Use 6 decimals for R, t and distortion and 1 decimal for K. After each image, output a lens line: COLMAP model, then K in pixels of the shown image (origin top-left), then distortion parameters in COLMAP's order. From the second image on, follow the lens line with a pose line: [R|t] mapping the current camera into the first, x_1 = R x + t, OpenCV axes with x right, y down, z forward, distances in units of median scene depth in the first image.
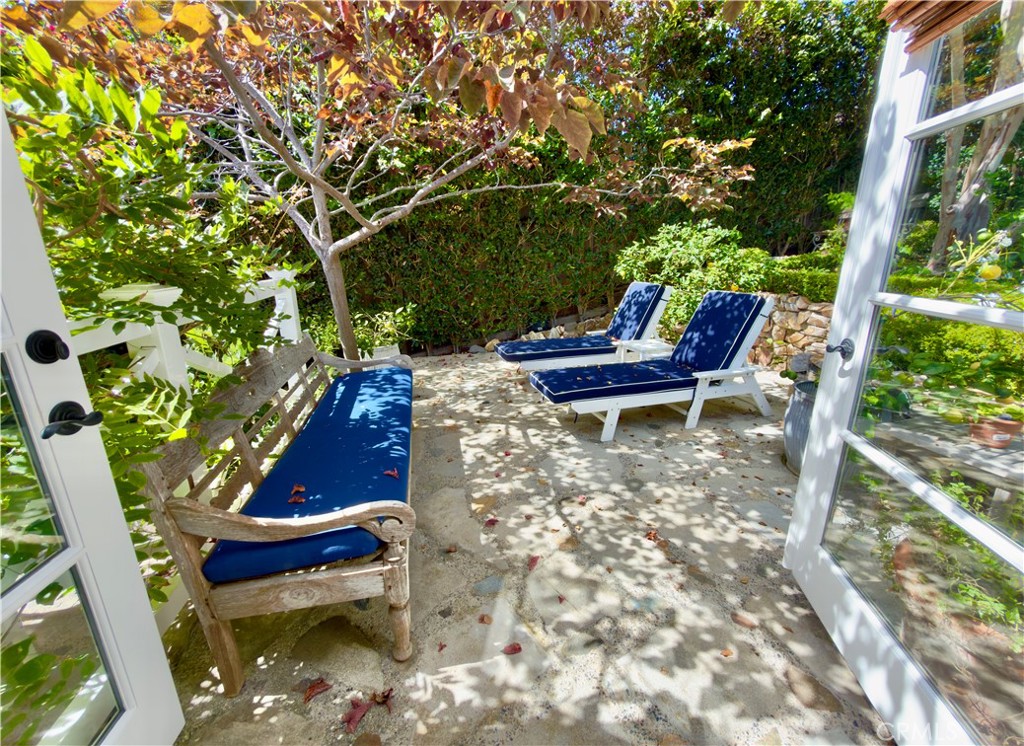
lens RADIAL K [[422.9, 0, 514.2], [0, 422.9, 371.8], [0, 0, 1]] dist [-0.000095, 0.000026]
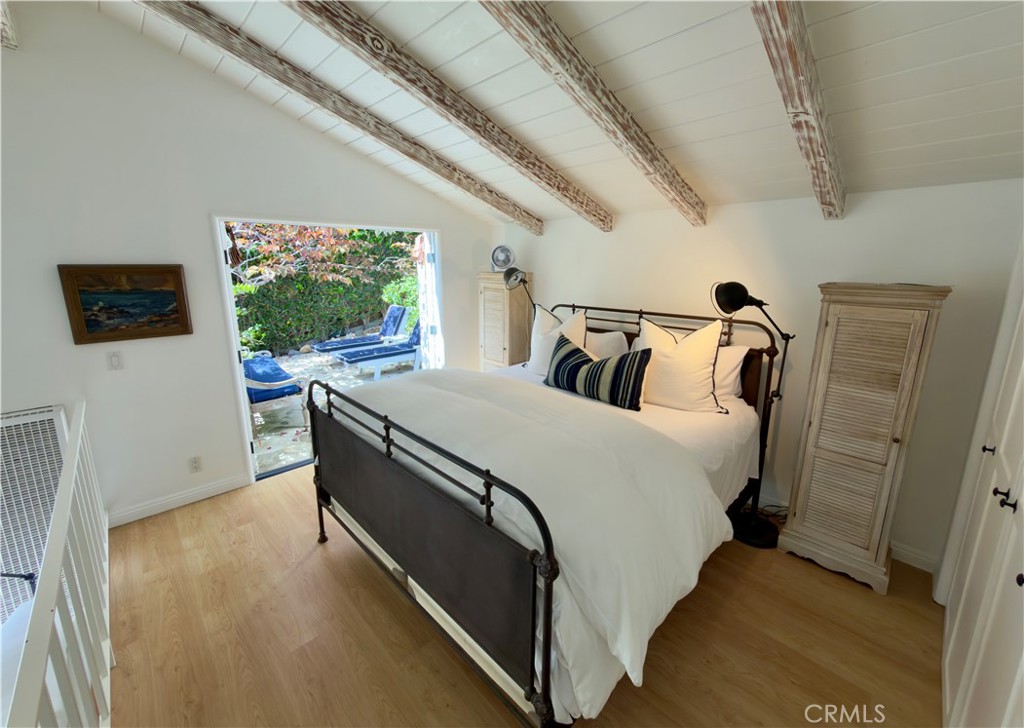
lens RADIAL K [[411.7, 0, 509.8], [0, 411.7, 346.8], [0, 0, 1]] dist [0.002130, 0.000294]
pose [[0.892008, -0.088526, 0.443266, -0.069681], [0.123375, 0.991082, -0.050342, 0.126910], [-0.434856, 0.099593, 0.894976, -0.851385]]
